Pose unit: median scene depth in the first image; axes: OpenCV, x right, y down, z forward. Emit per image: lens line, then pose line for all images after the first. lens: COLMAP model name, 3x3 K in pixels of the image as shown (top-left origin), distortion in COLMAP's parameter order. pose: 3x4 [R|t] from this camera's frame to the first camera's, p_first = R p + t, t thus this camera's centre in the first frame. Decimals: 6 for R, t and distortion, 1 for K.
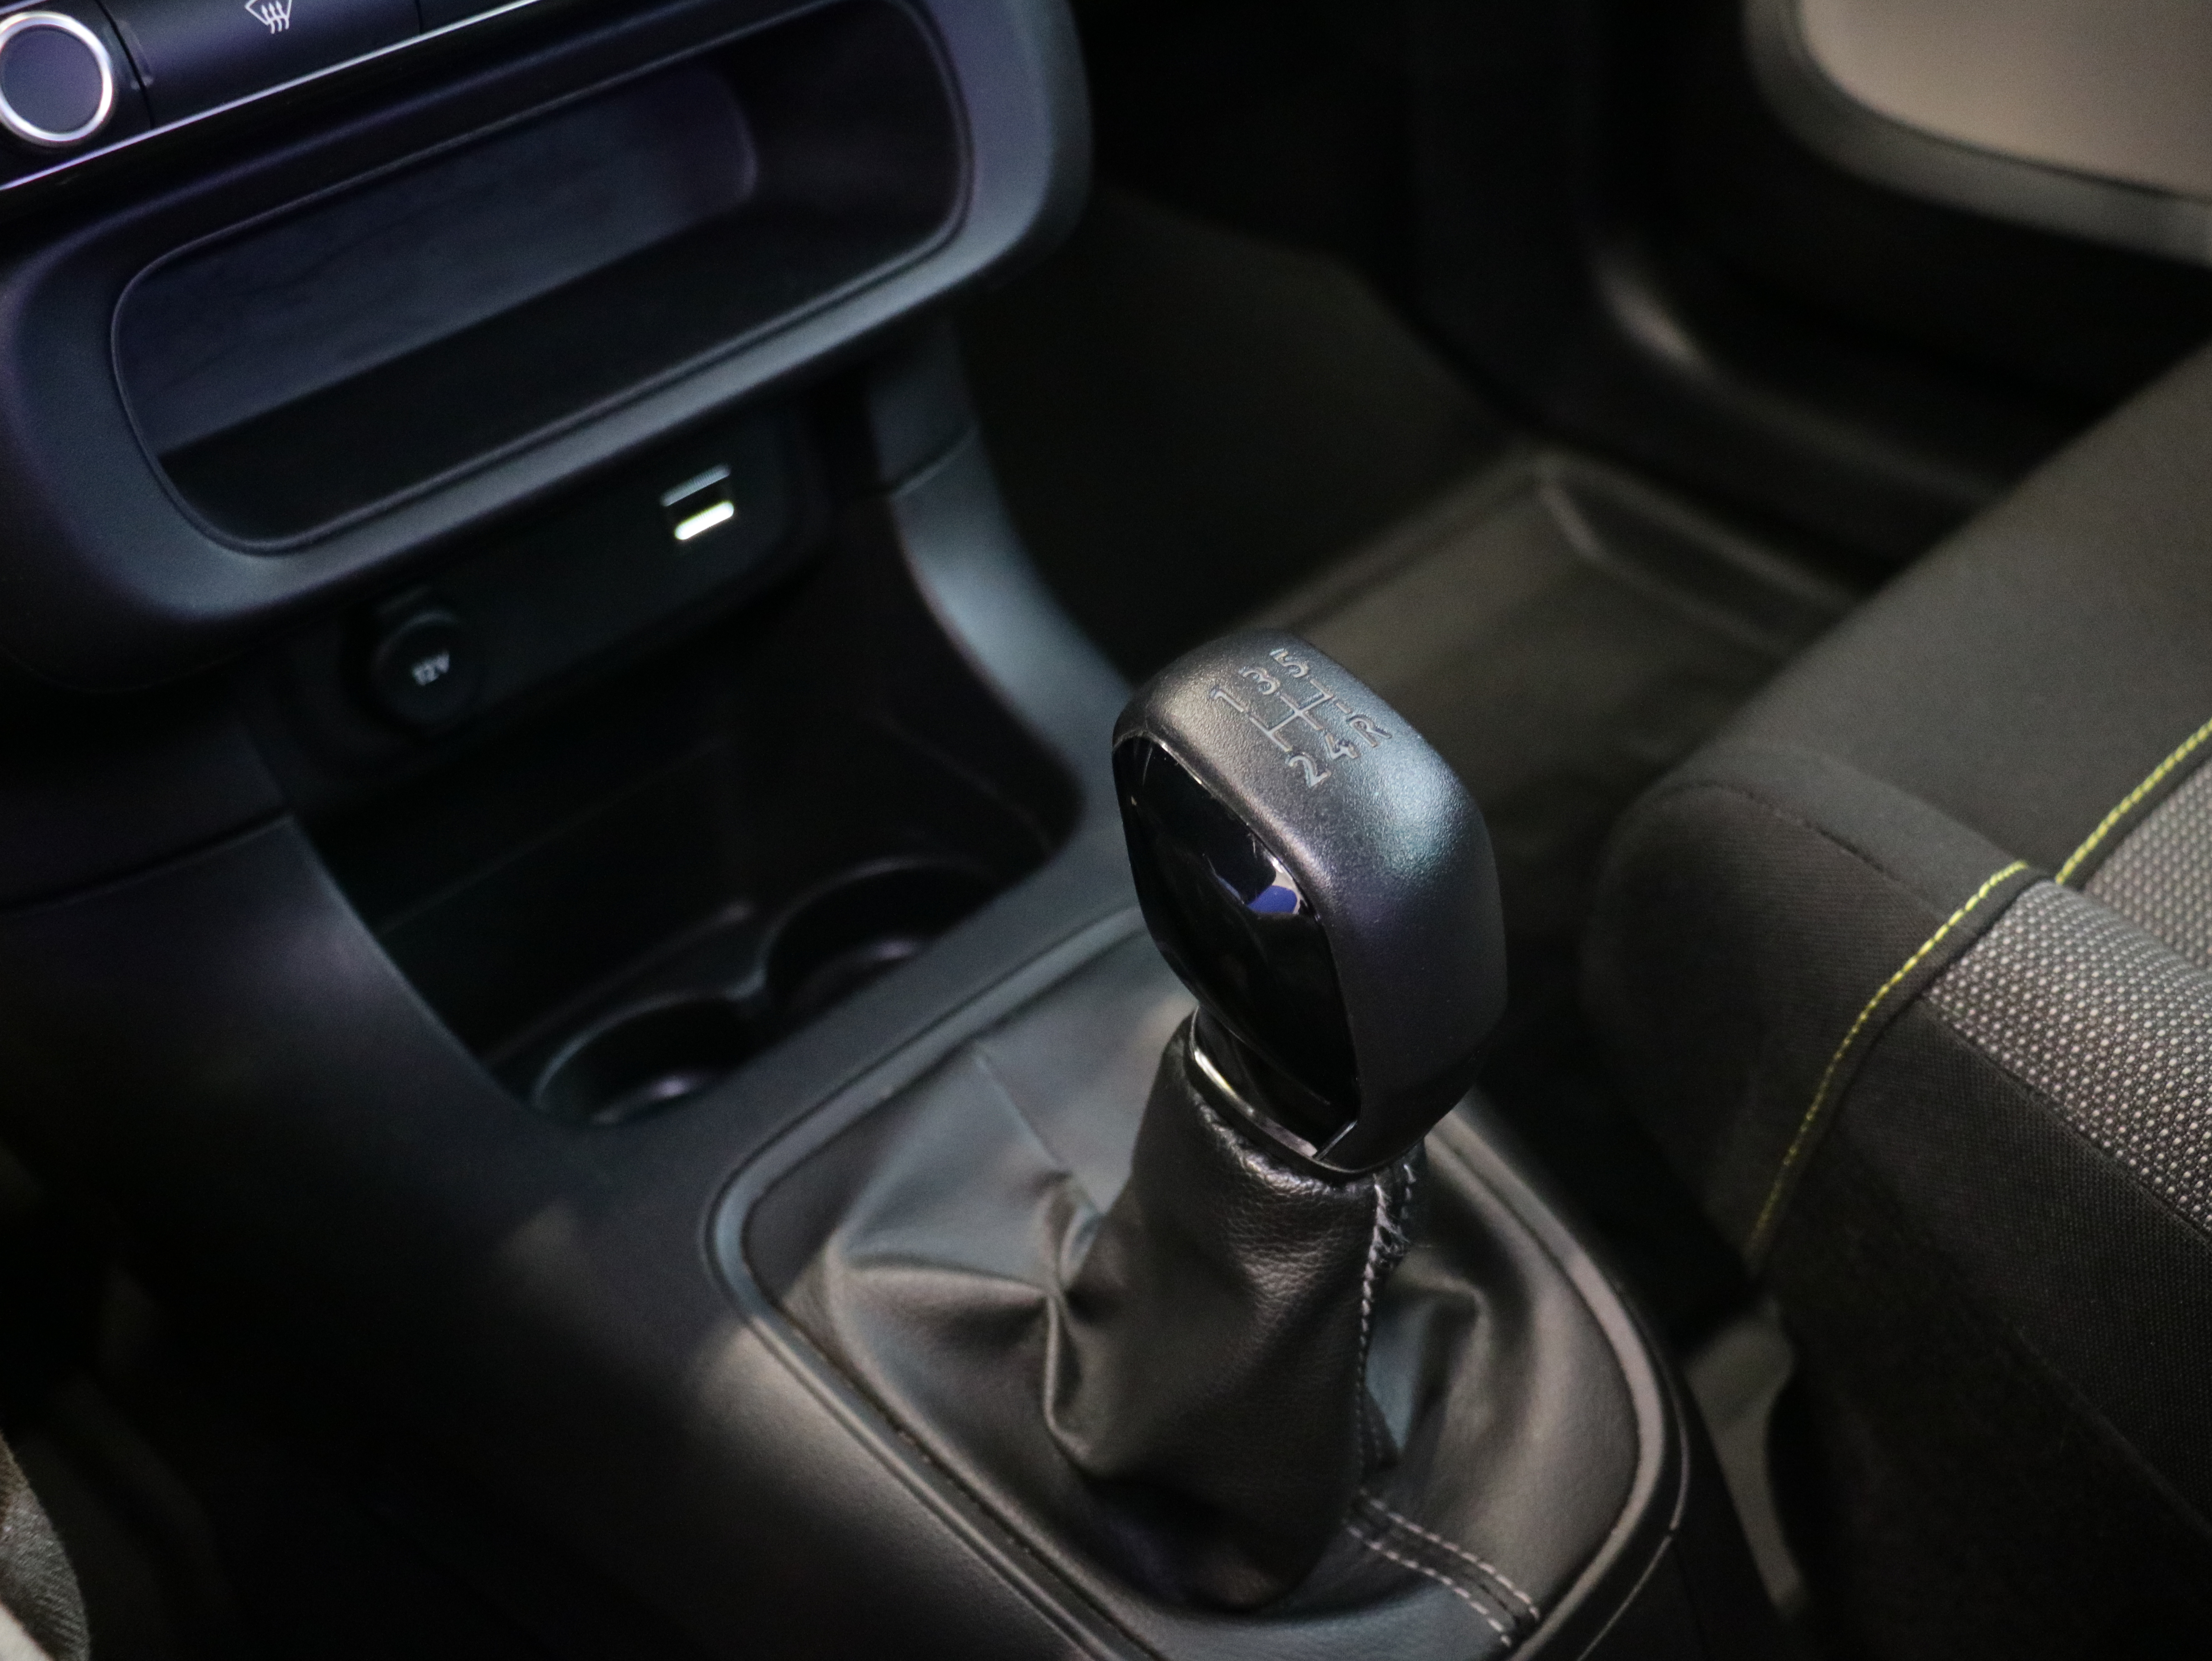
lens RADIAL K [[2280.3, 0, 1074.6], [0, 2280.3, 828.6], [0, 0, 1]] dist [-0.013471, -0.016465]
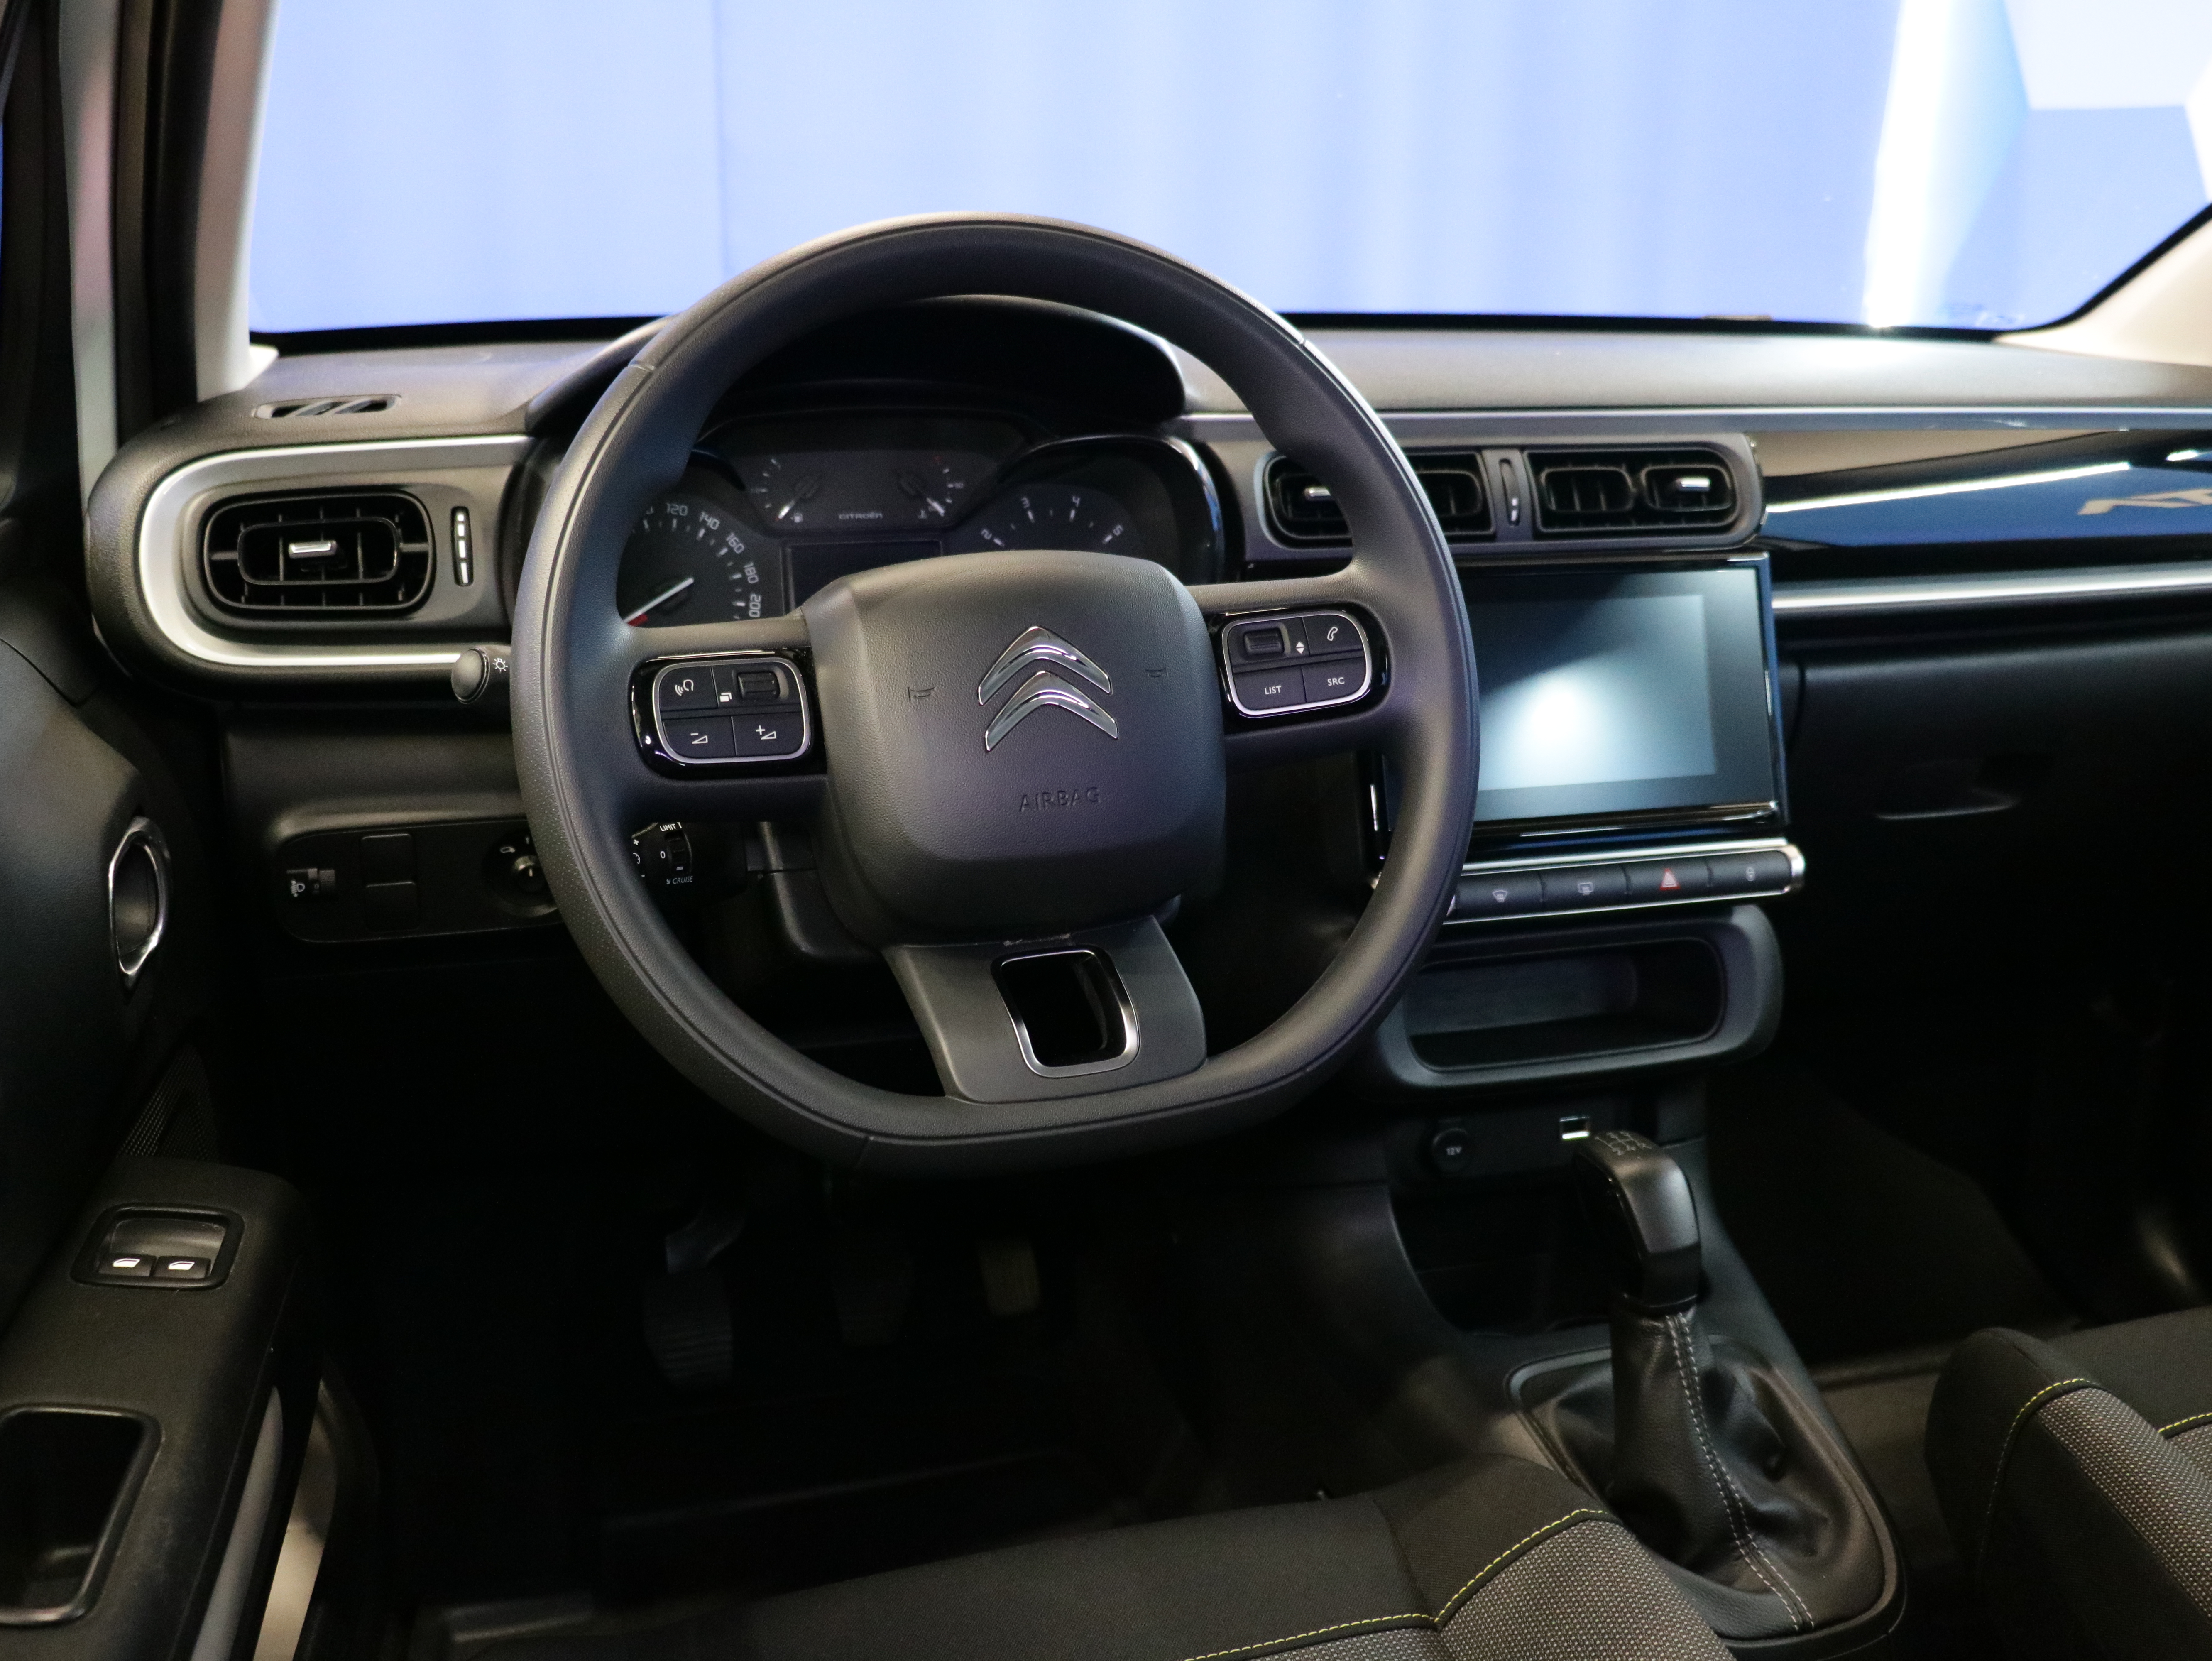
lens RADIAL K [[2132.7, 0, 1096.0], [0, 2132.7, 832.9], [0, 0, 1]] dist [-0.015289, 0.025026]
pose [[0.901107, 0.205514, -0.381798, 0.191246], [-0.338536, 0.883650, -0.323351, 0.540983], [0.270923, 0.420626, 0.865837, -1.337913]]
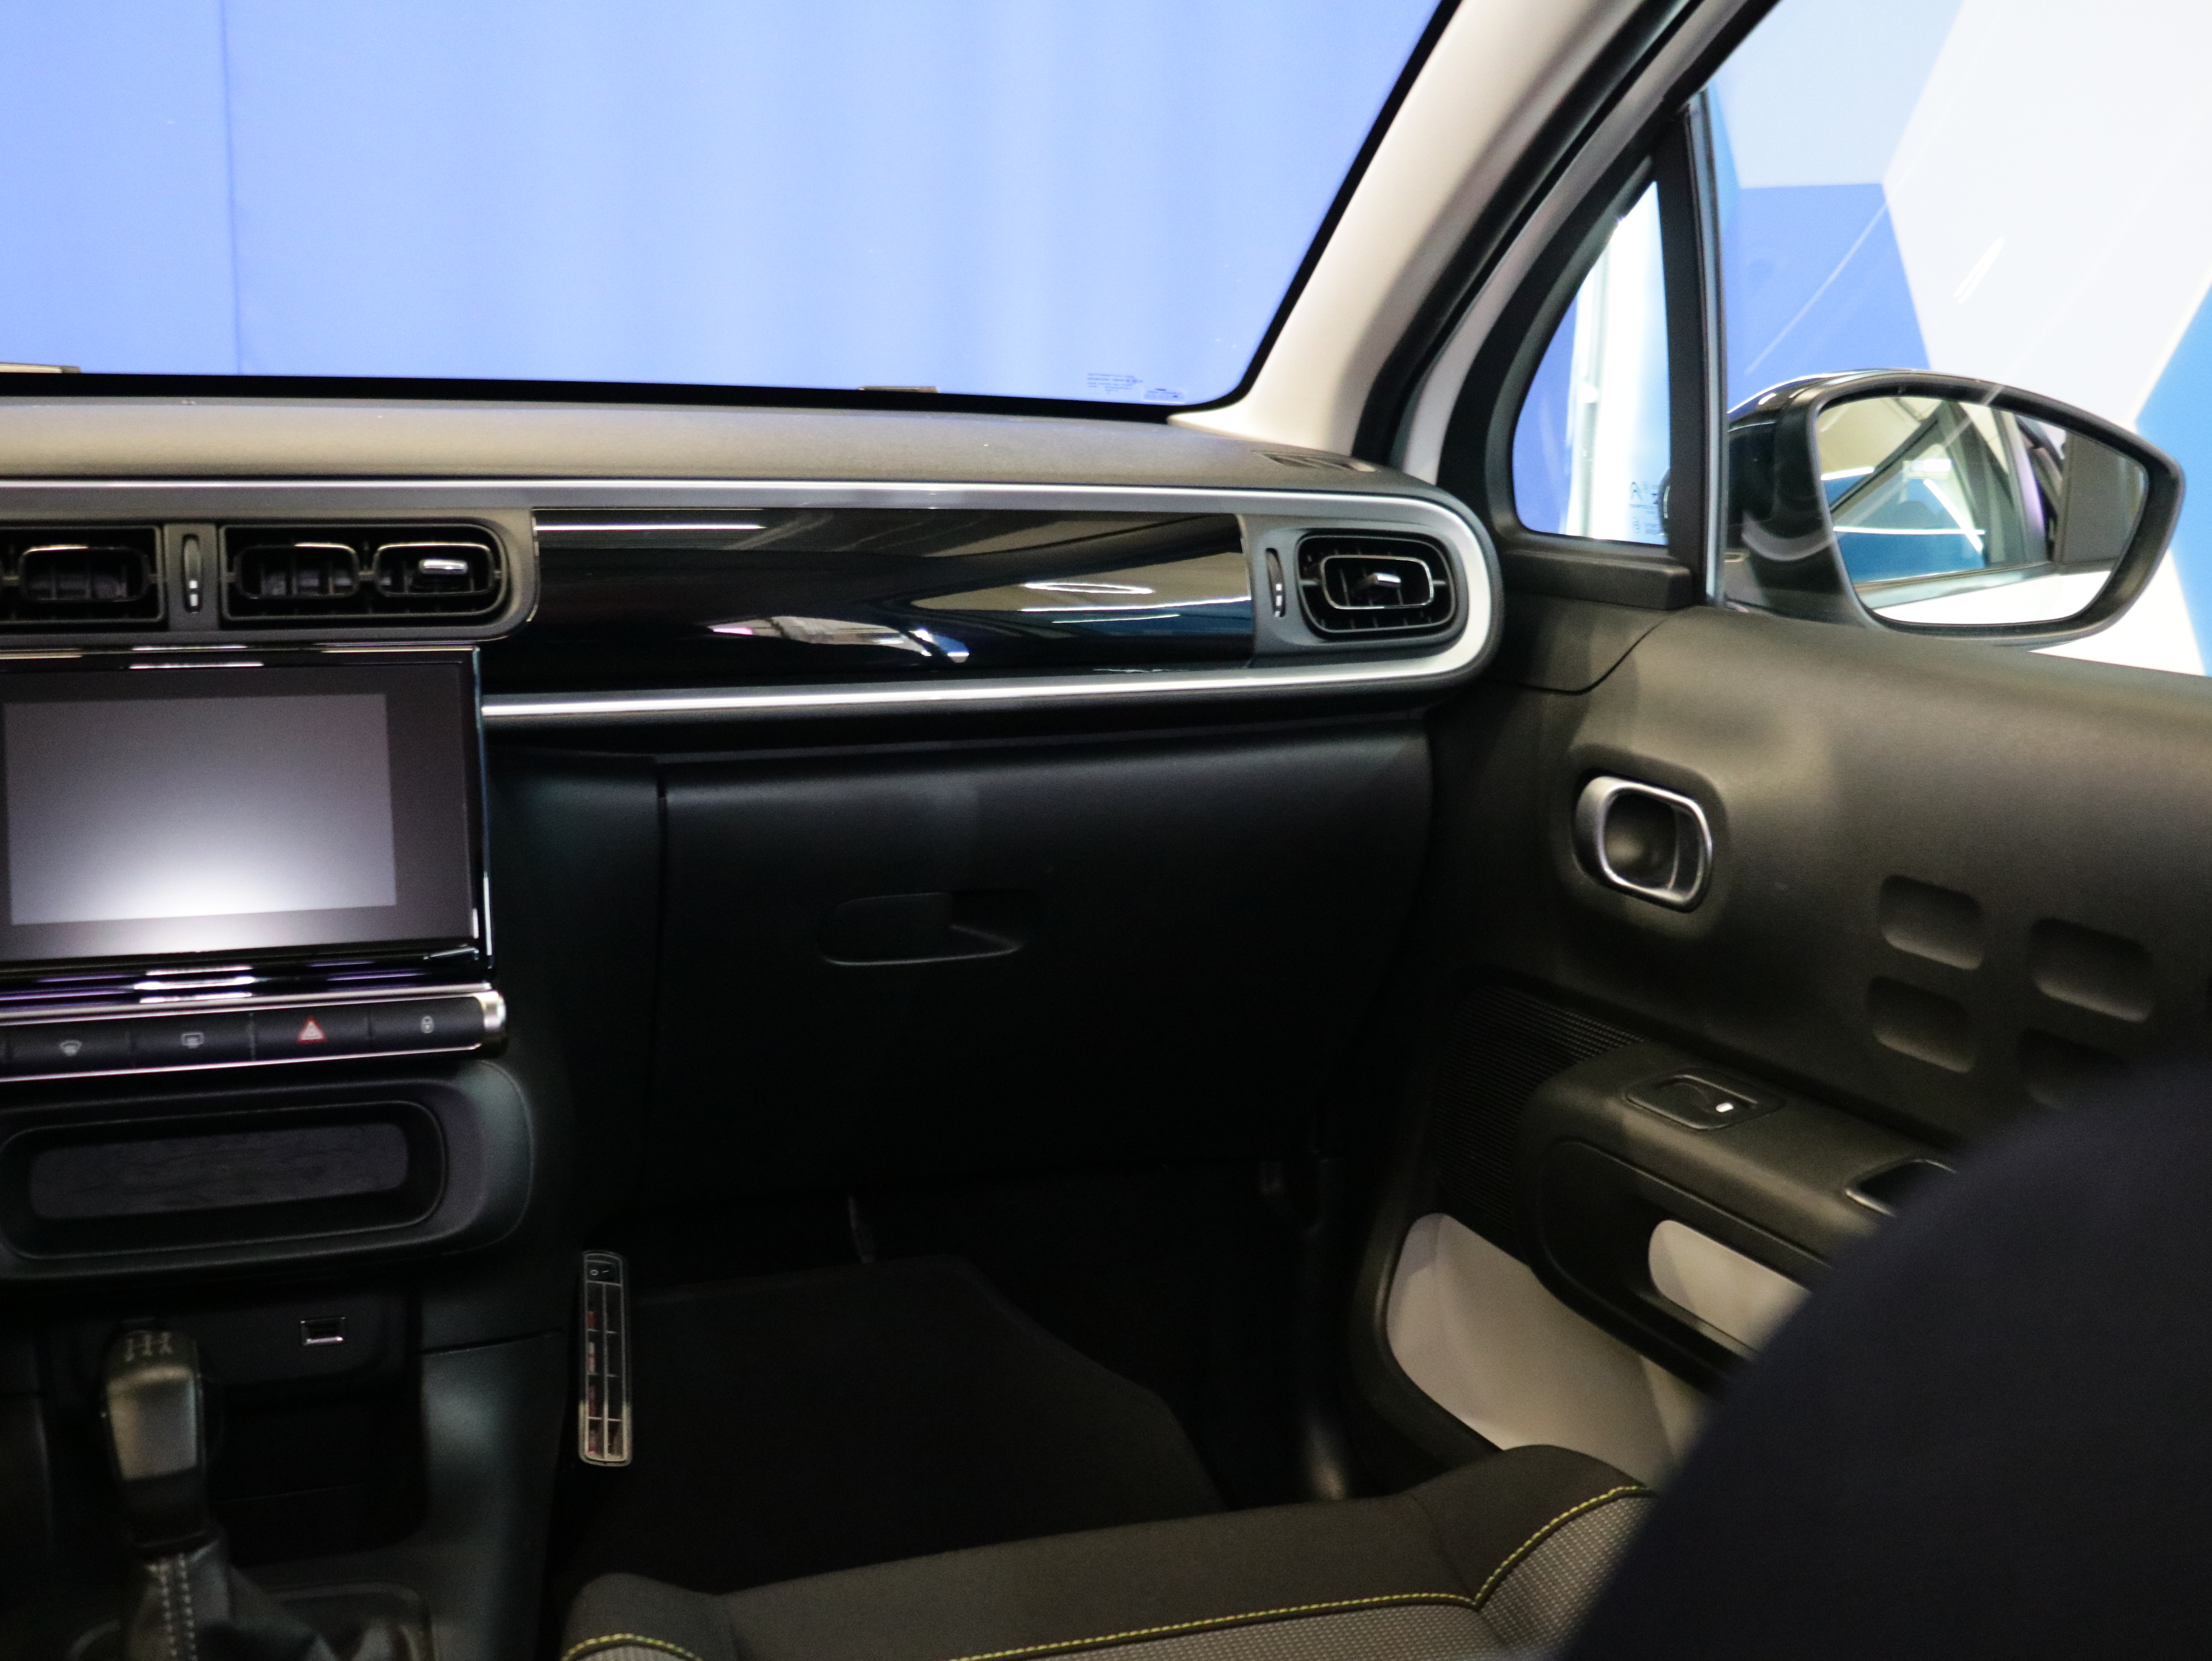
lens RADIAL K [[2460.7, 0, 1106.0], [0, 2460.7, 830.5], [0, 0, 1]] dist [-0.038293, -0.016991]
pose [[0.918166, 0.181356, -0.352252, 1.291903], [-0.323383, 0.856707, -0.401843, 0.132095], [0.228900, 0.482870, 0.845246, -0.948850]]
